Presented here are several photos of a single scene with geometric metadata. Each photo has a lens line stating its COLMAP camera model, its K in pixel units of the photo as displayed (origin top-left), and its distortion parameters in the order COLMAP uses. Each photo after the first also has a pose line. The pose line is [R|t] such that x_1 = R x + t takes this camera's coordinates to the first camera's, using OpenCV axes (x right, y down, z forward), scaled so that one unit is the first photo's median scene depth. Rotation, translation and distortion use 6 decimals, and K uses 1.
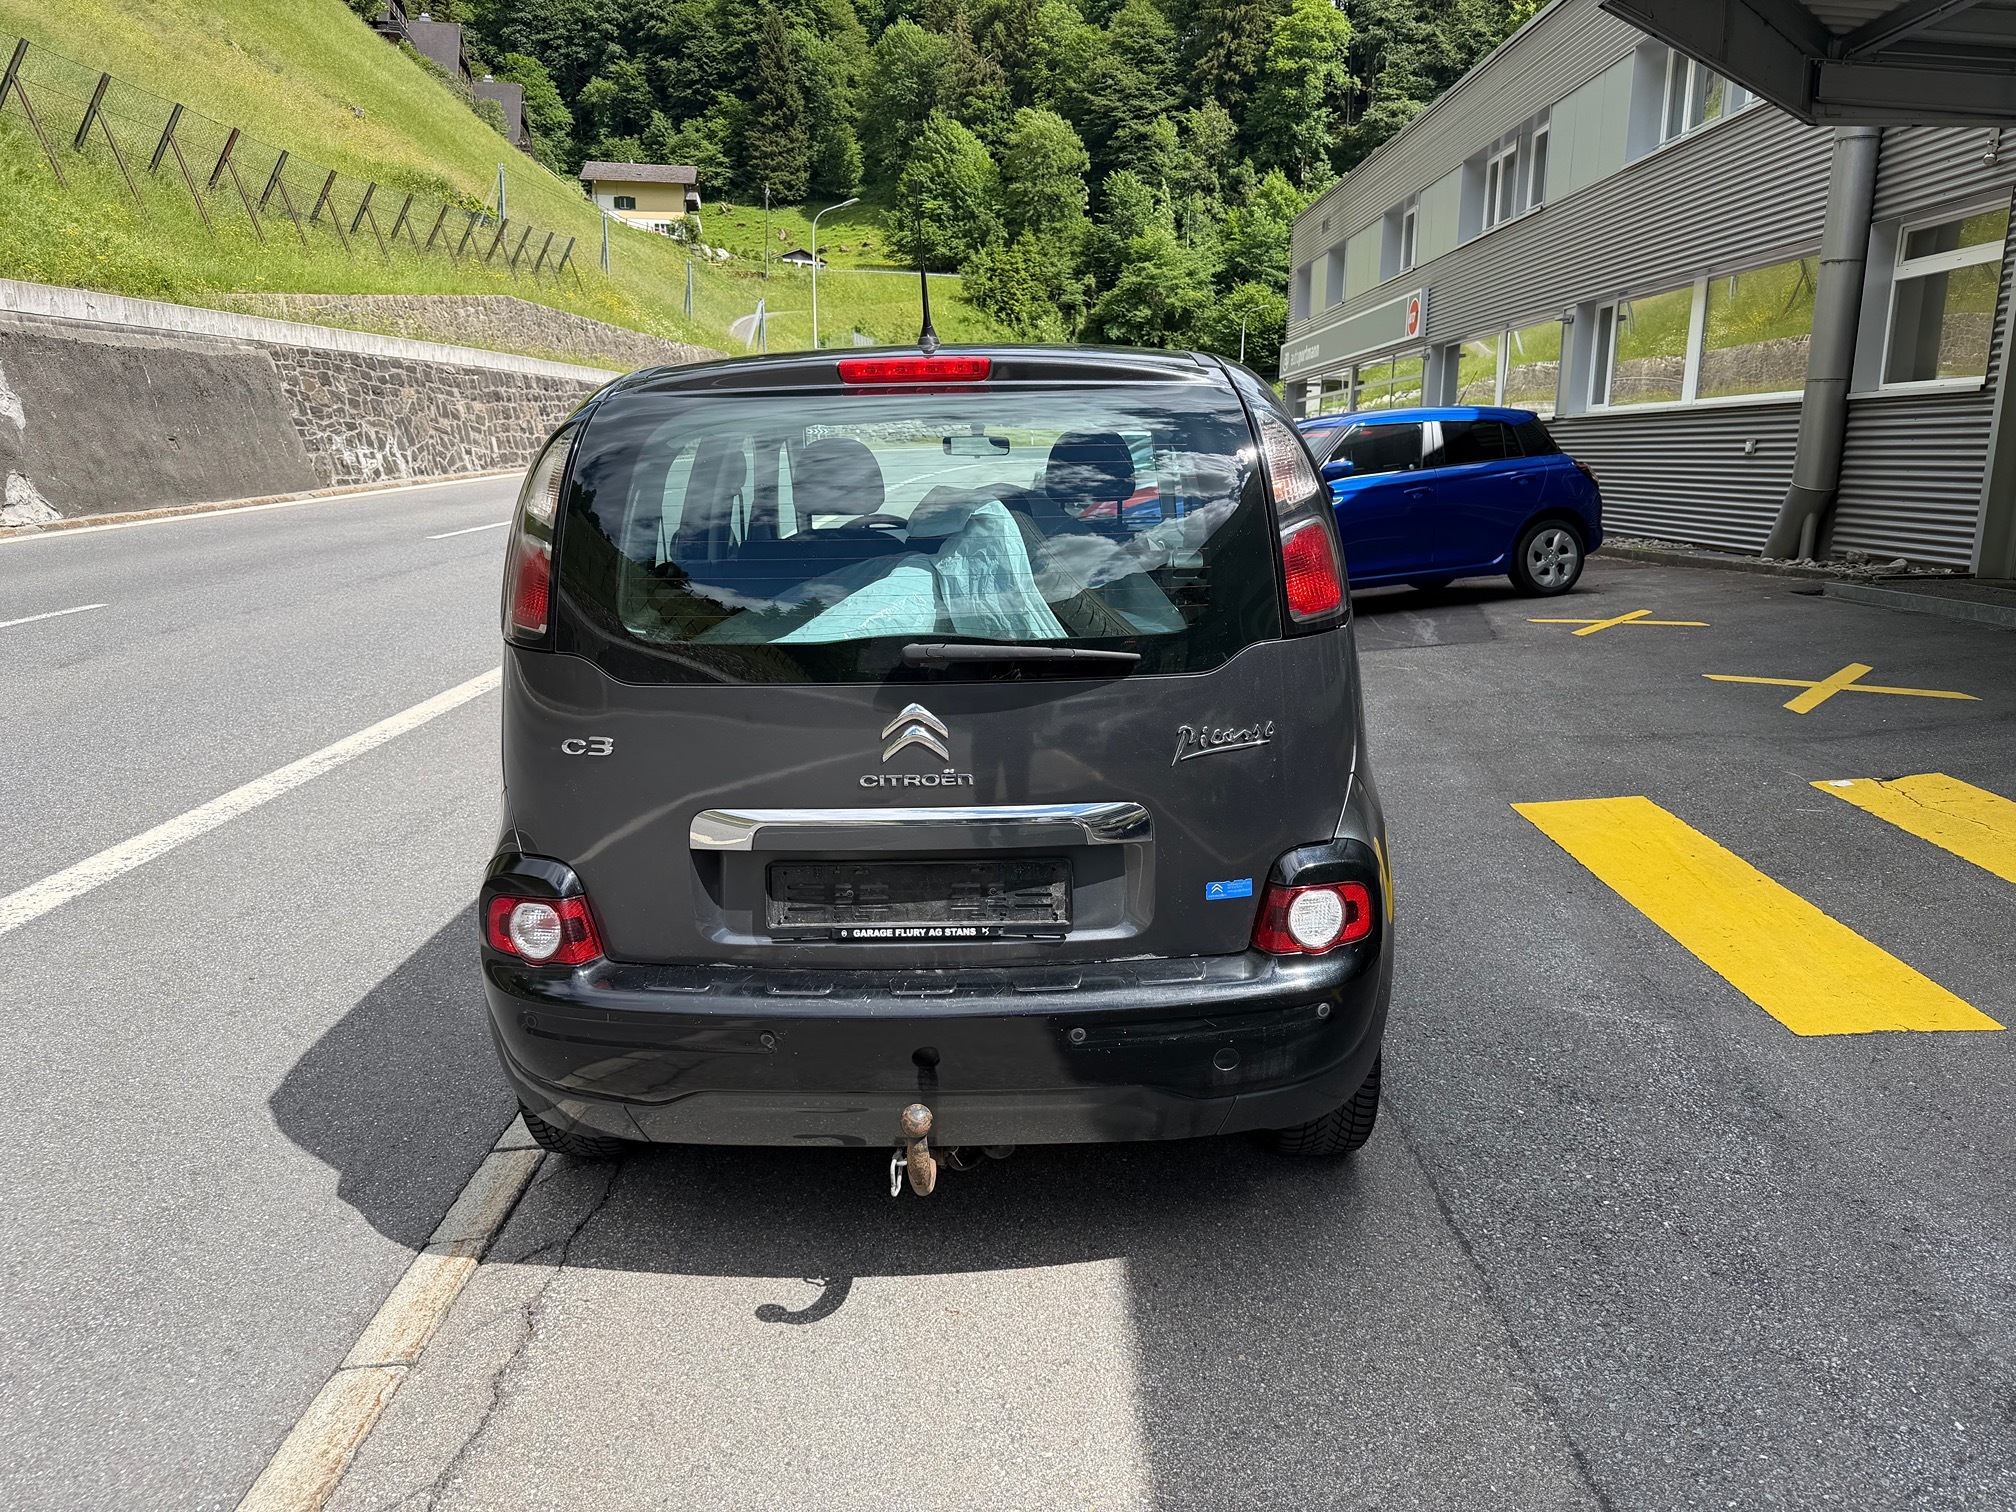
lens RADIAL K [[1422.3, 0, 1007.2], [0, 1422.3, 743.6], [0, 0, 1]] dist [0.017884, -0.027947]
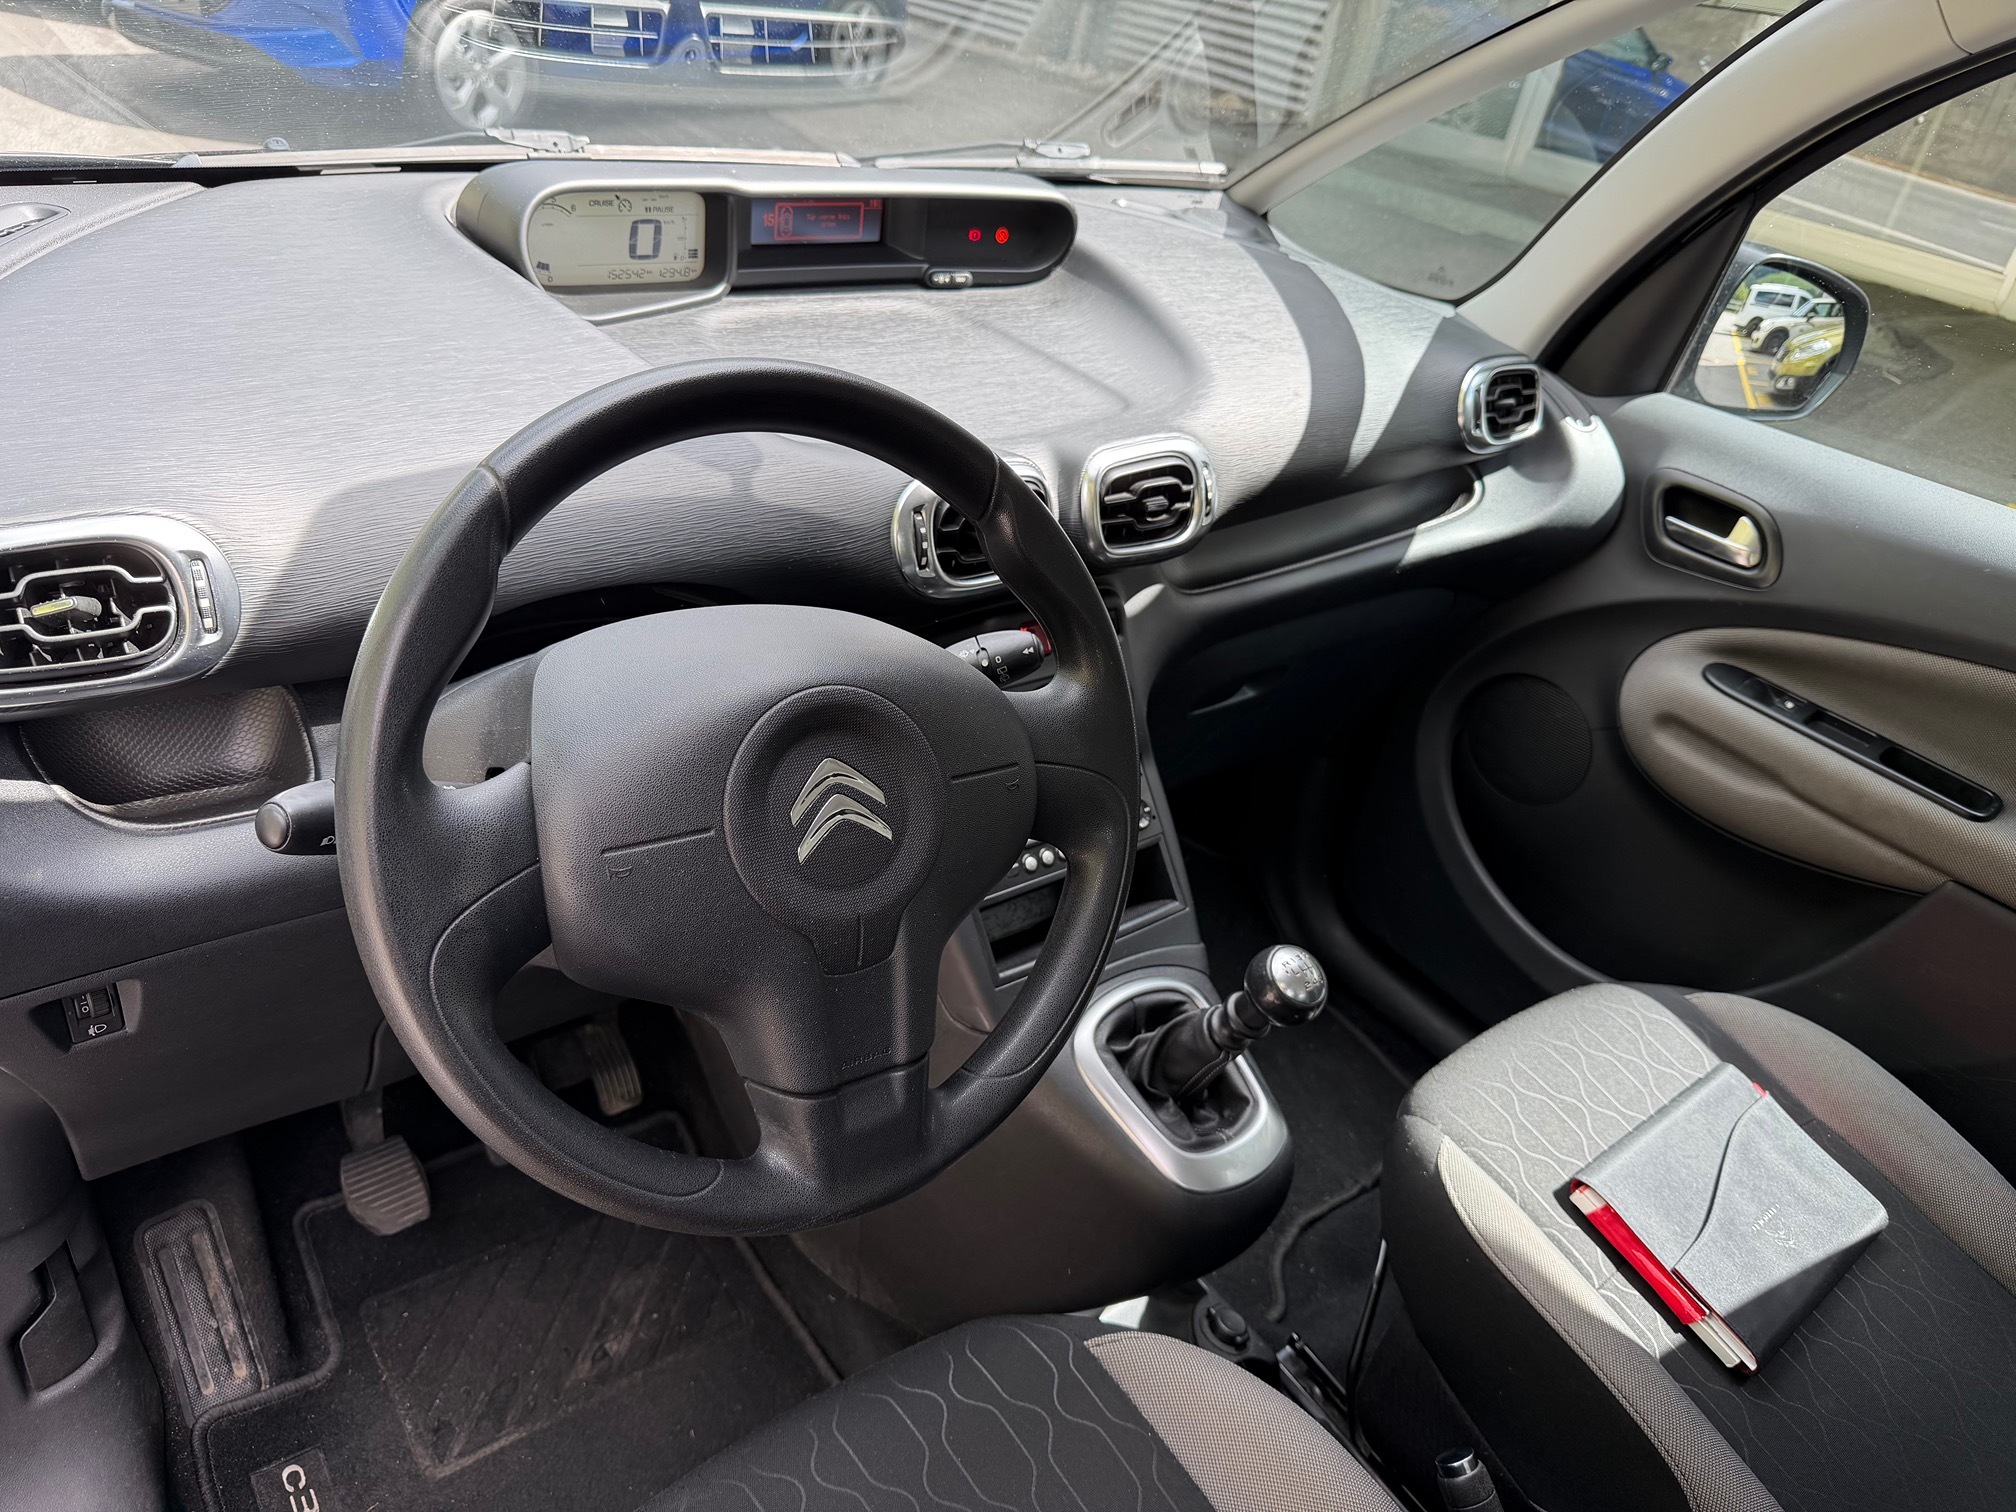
lens RADIAL K [[1422.3, 0, 985.8], [0, 1422.3, 721.6], [0, 0, 1]] dist [0.017884, -0.027947]
pose [[0.757768, -0.210952, 0.617485, -0.028772], [-0.036952, 0.930910, 0.363375, -0.035561], [-0.651477, -0.298171, 0.697618, 0.170960]]
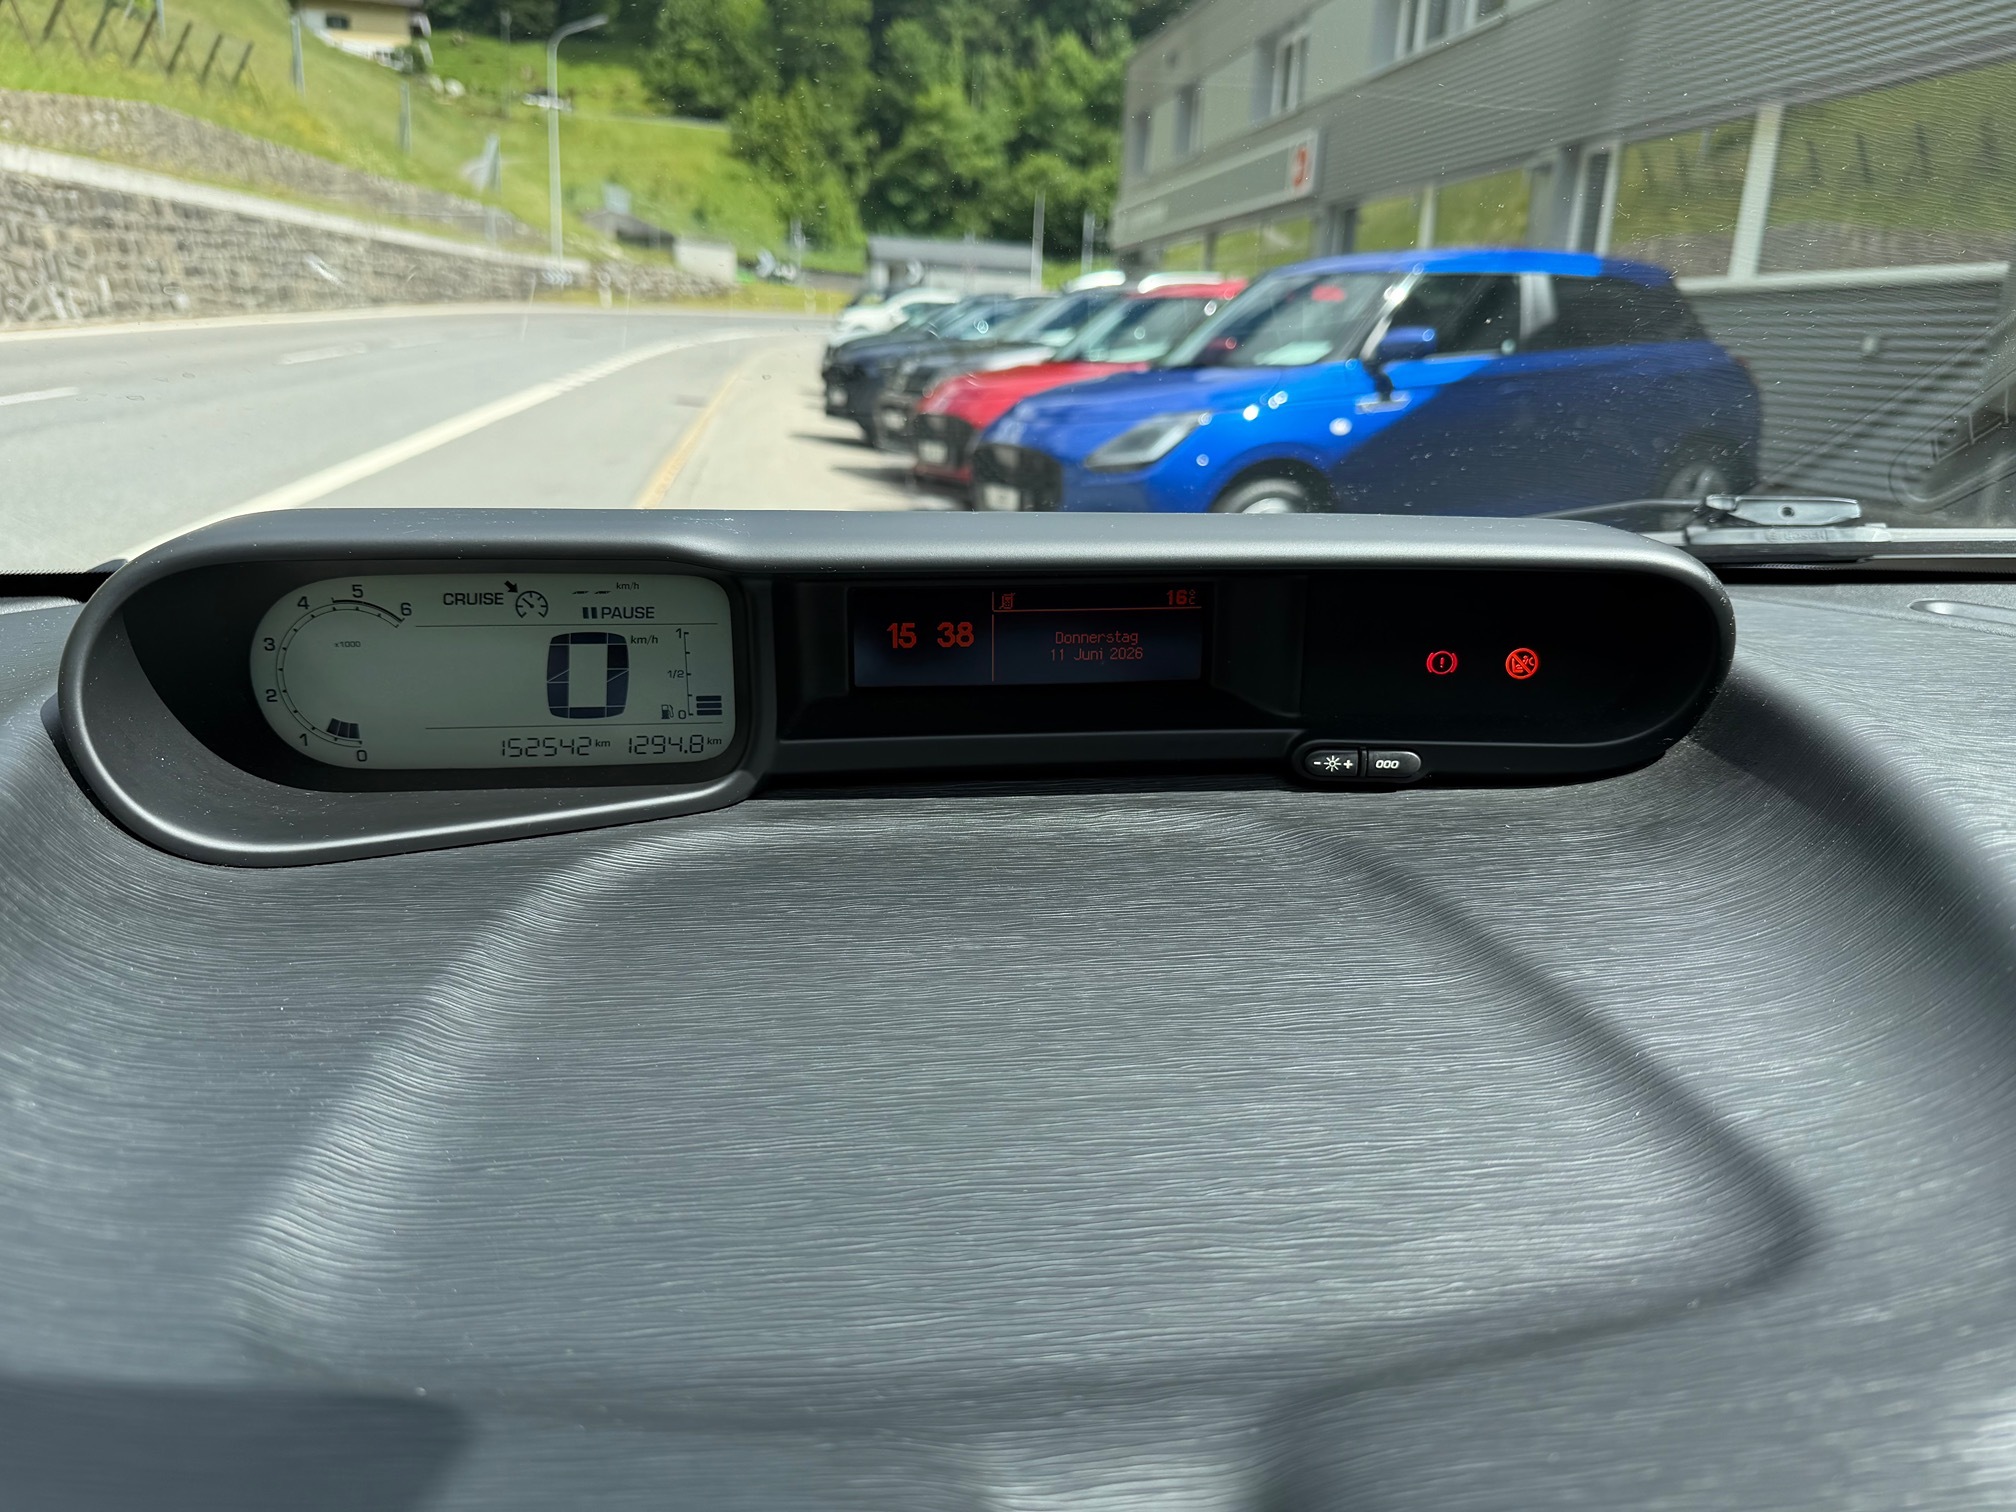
lens RADIAL K [[1422.3, 0, 1016.0], [0, 1422.3, 743.4], [0, 0, 1]] dist [0.017884, -0.027947]
pose [[0.986893, -0.008894, 0.161128, -0.006188], [-0.003641, 0.996999, 0.077334, -0.033844], [-0.161332, -0.076907, 0.983899, 0.190044]]
